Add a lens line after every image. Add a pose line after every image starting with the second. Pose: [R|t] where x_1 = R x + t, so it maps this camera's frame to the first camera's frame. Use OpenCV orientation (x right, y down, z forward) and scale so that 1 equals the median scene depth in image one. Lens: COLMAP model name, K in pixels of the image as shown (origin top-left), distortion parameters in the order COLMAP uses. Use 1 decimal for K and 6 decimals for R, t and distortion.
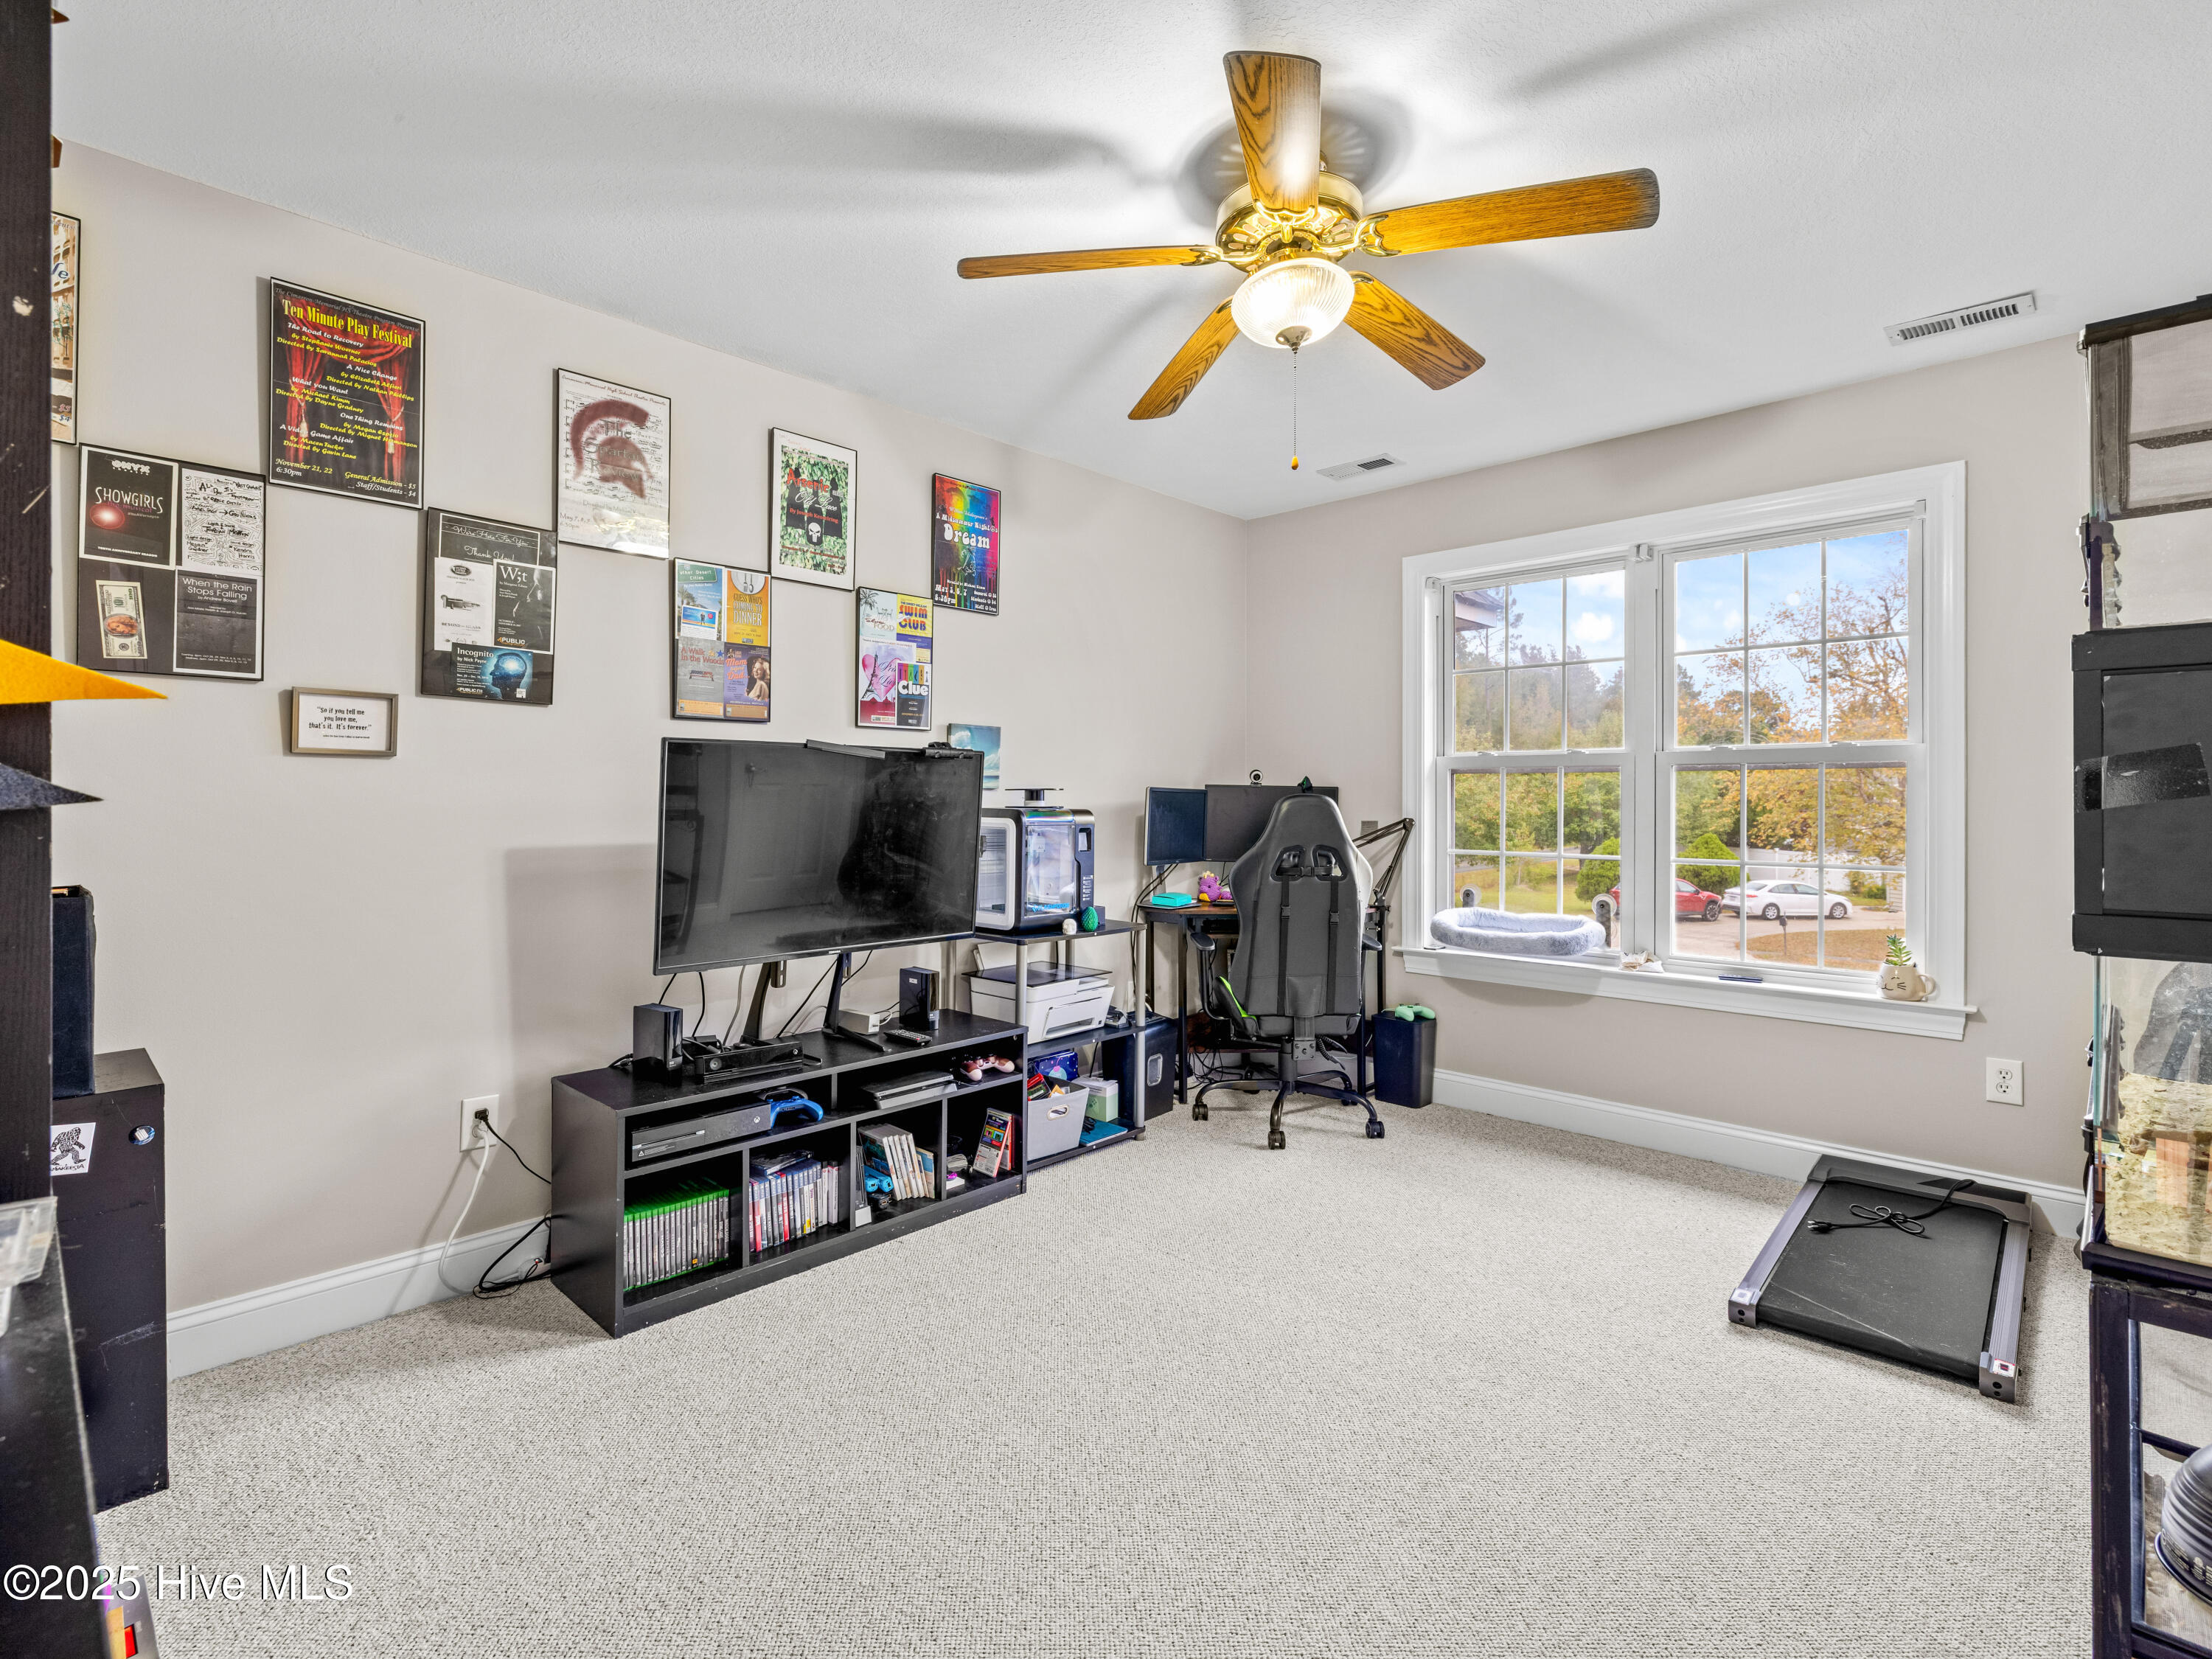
lens RADIAL K [[1033.5, 0, 1103.3], [0, 1033.5, 822.2], [0, 0, 1]] dist [-0.005203, 0.000969]
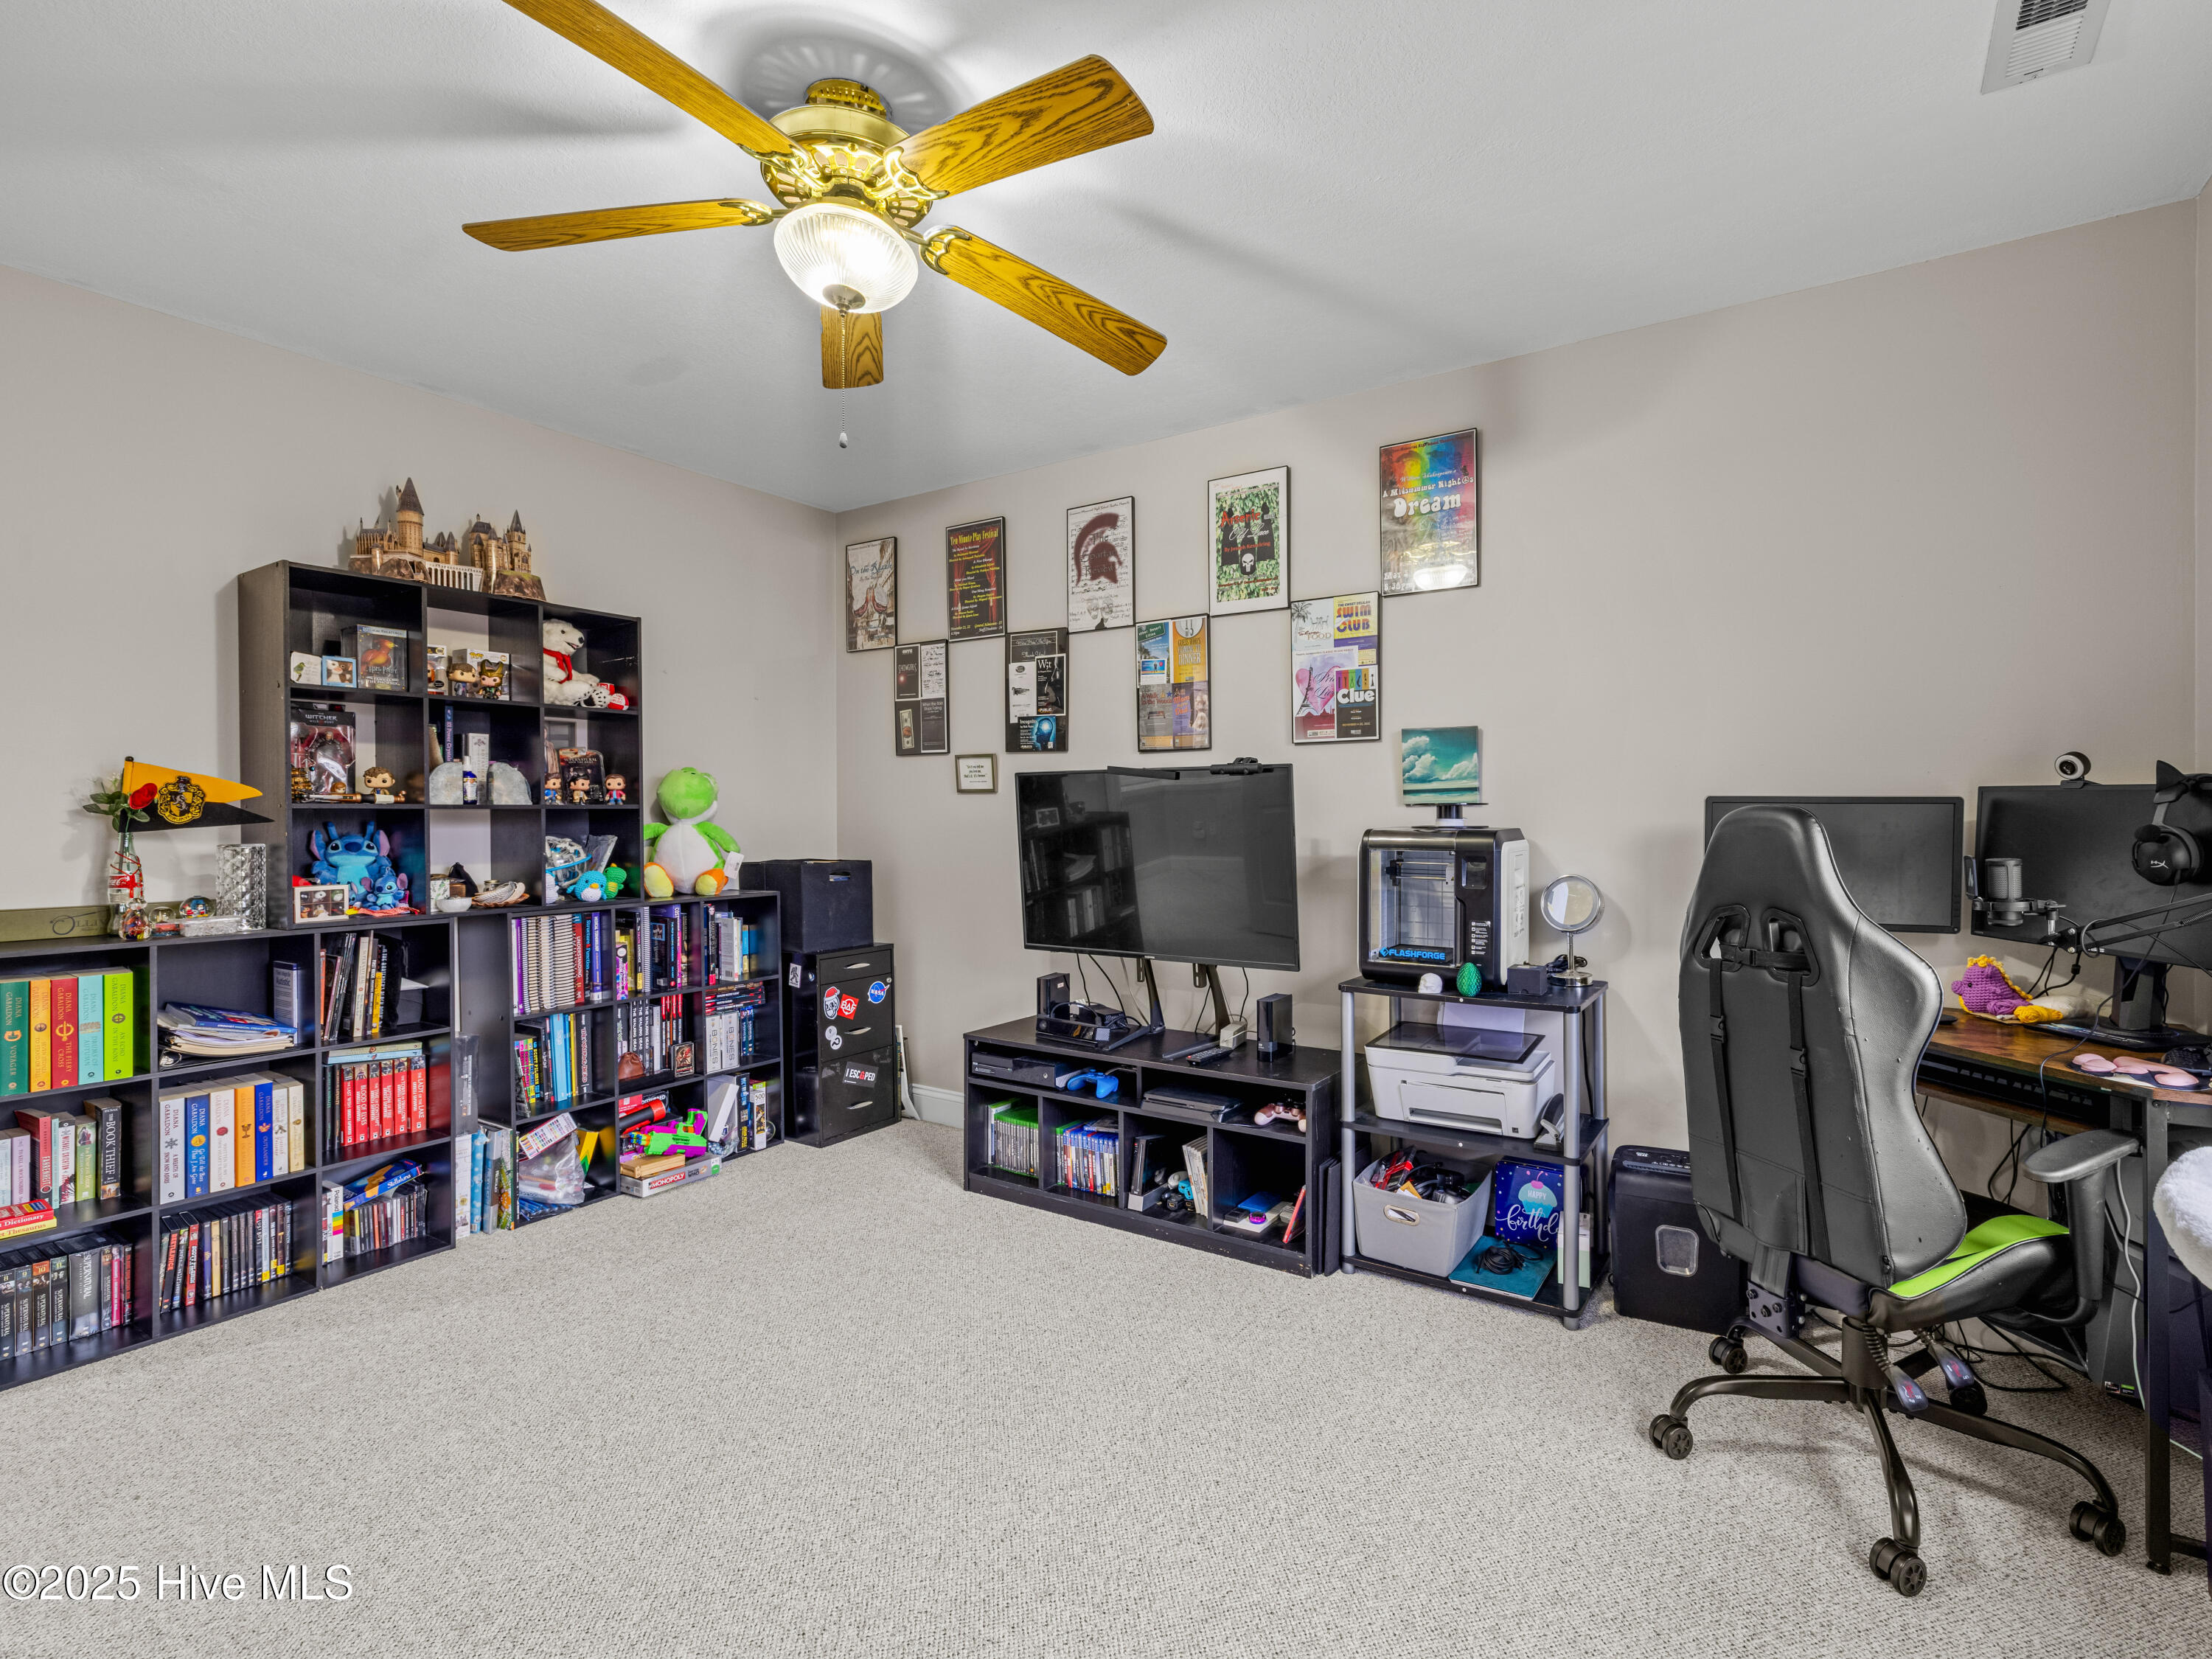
lens RADIAL K [[1033.5, 0, 1103.3], [0, 1033.5, 822.2], [0, 0, 1]] dist [-0.005203, 0.000969]
pose [[0.196525, 0.011146, -0.980435, 0.800994], [-0.010655, 0.999901, 0.009231, -0.028725], [0.980441, 0.008632, 0.196624, 0.725912]]
